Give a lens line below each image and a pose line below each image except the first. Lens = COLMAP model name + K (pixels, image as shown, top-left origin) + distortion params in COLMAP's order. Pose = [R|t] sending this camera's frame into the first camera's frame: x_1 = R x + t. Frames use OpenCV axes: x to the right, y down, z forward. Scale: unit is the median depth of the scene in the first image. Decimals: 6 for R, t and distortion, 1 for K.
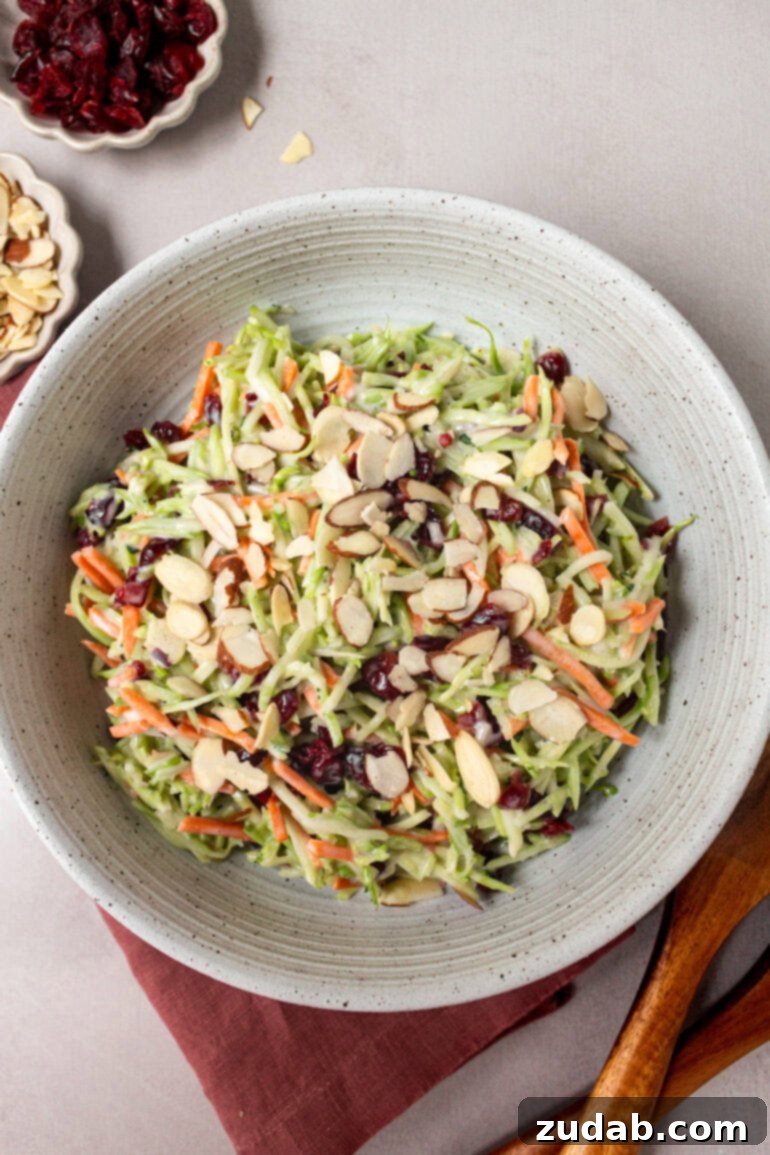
lens RADIAL K [[2186.2, 0, 385.0], [0, 2186.2, 577.5], [0, 0, 1]] dist [-0.022571, -0.032546]
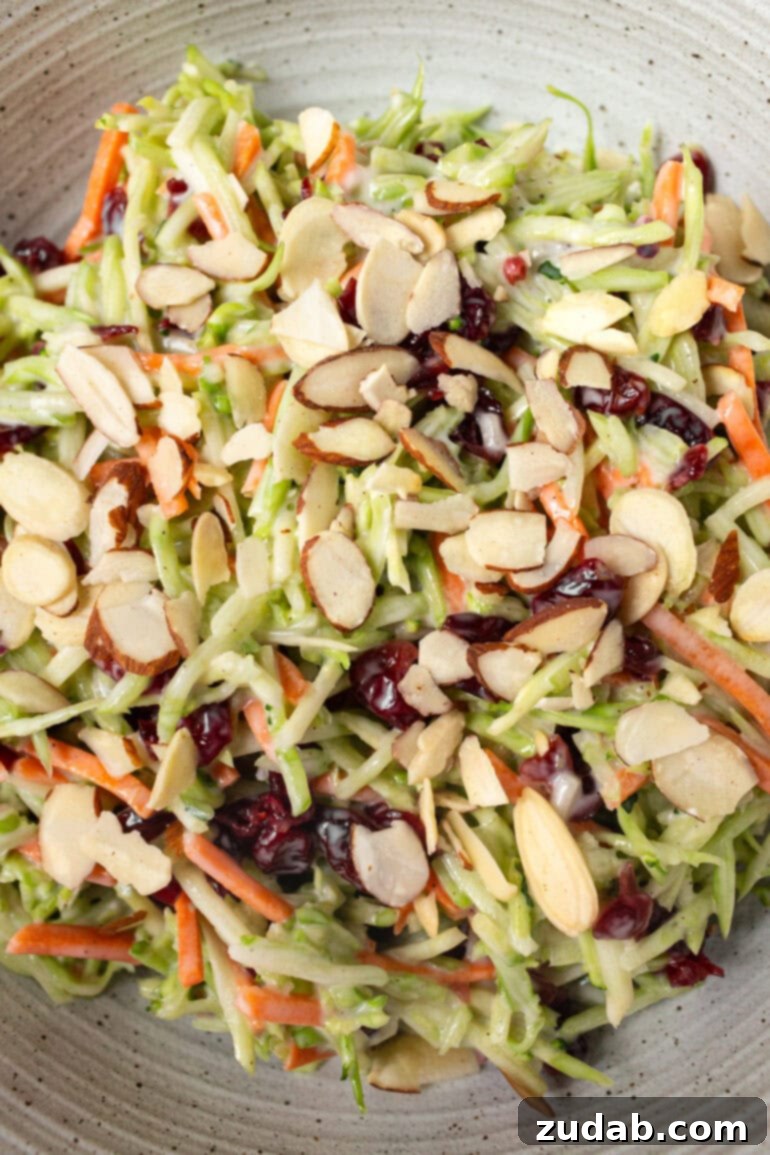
lens RADIAL K [[1599.4, 0, 388.3], [0, 1599.4, 499.7], [0, 0, 1]] dist [0.015053, -0.004110]
pose [[0.999320, 0.036831, 0.001598, -0.003507], [-0.036700, 0.997995, -0.051562, 0.019305], [-0.003494, 0.051468, 0.998669, 0.591512]]
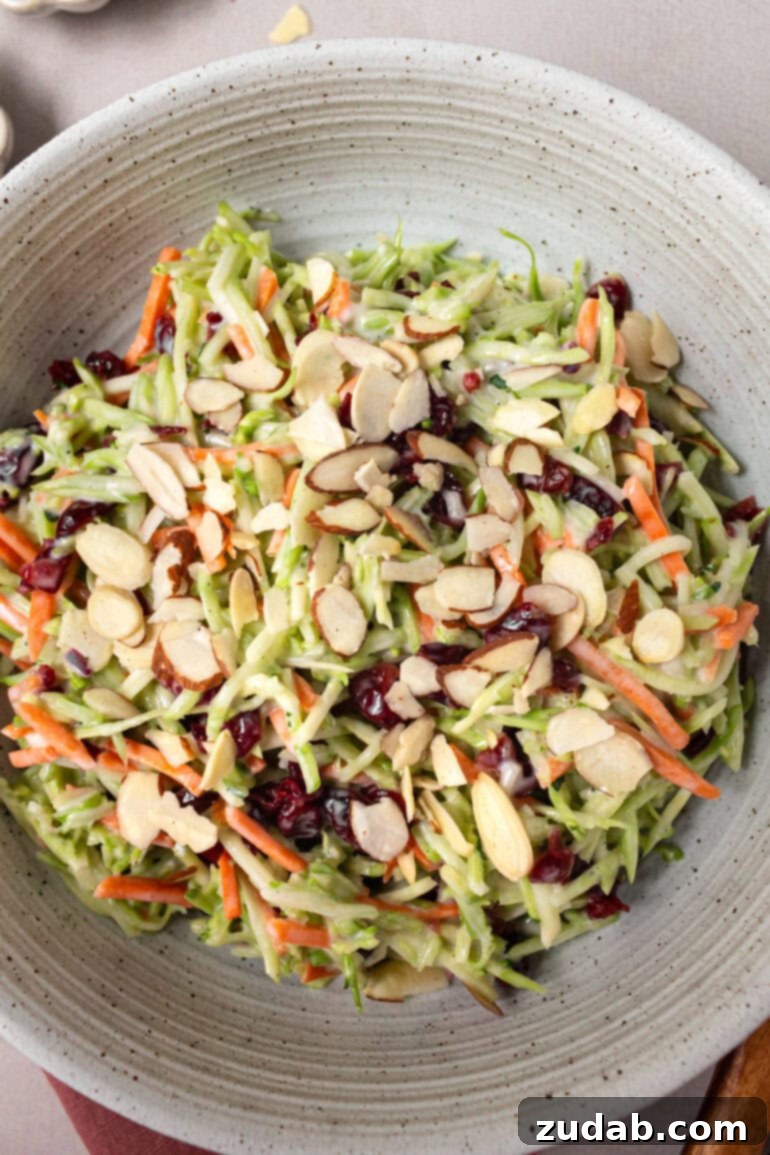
lens RADIAL K [[1666.8, 0, 387.2], [0, 1666.8, 540.8], [0, 0, 1]] dist [0.009077, 0.017504]
pose [[0.999526, 0.030761, 0.001100, -0.000014], [-0.030734, 0.999337, -0.019503, 0.003439], [-0.001699, 0.019460, 0.999809, 0.433478]]
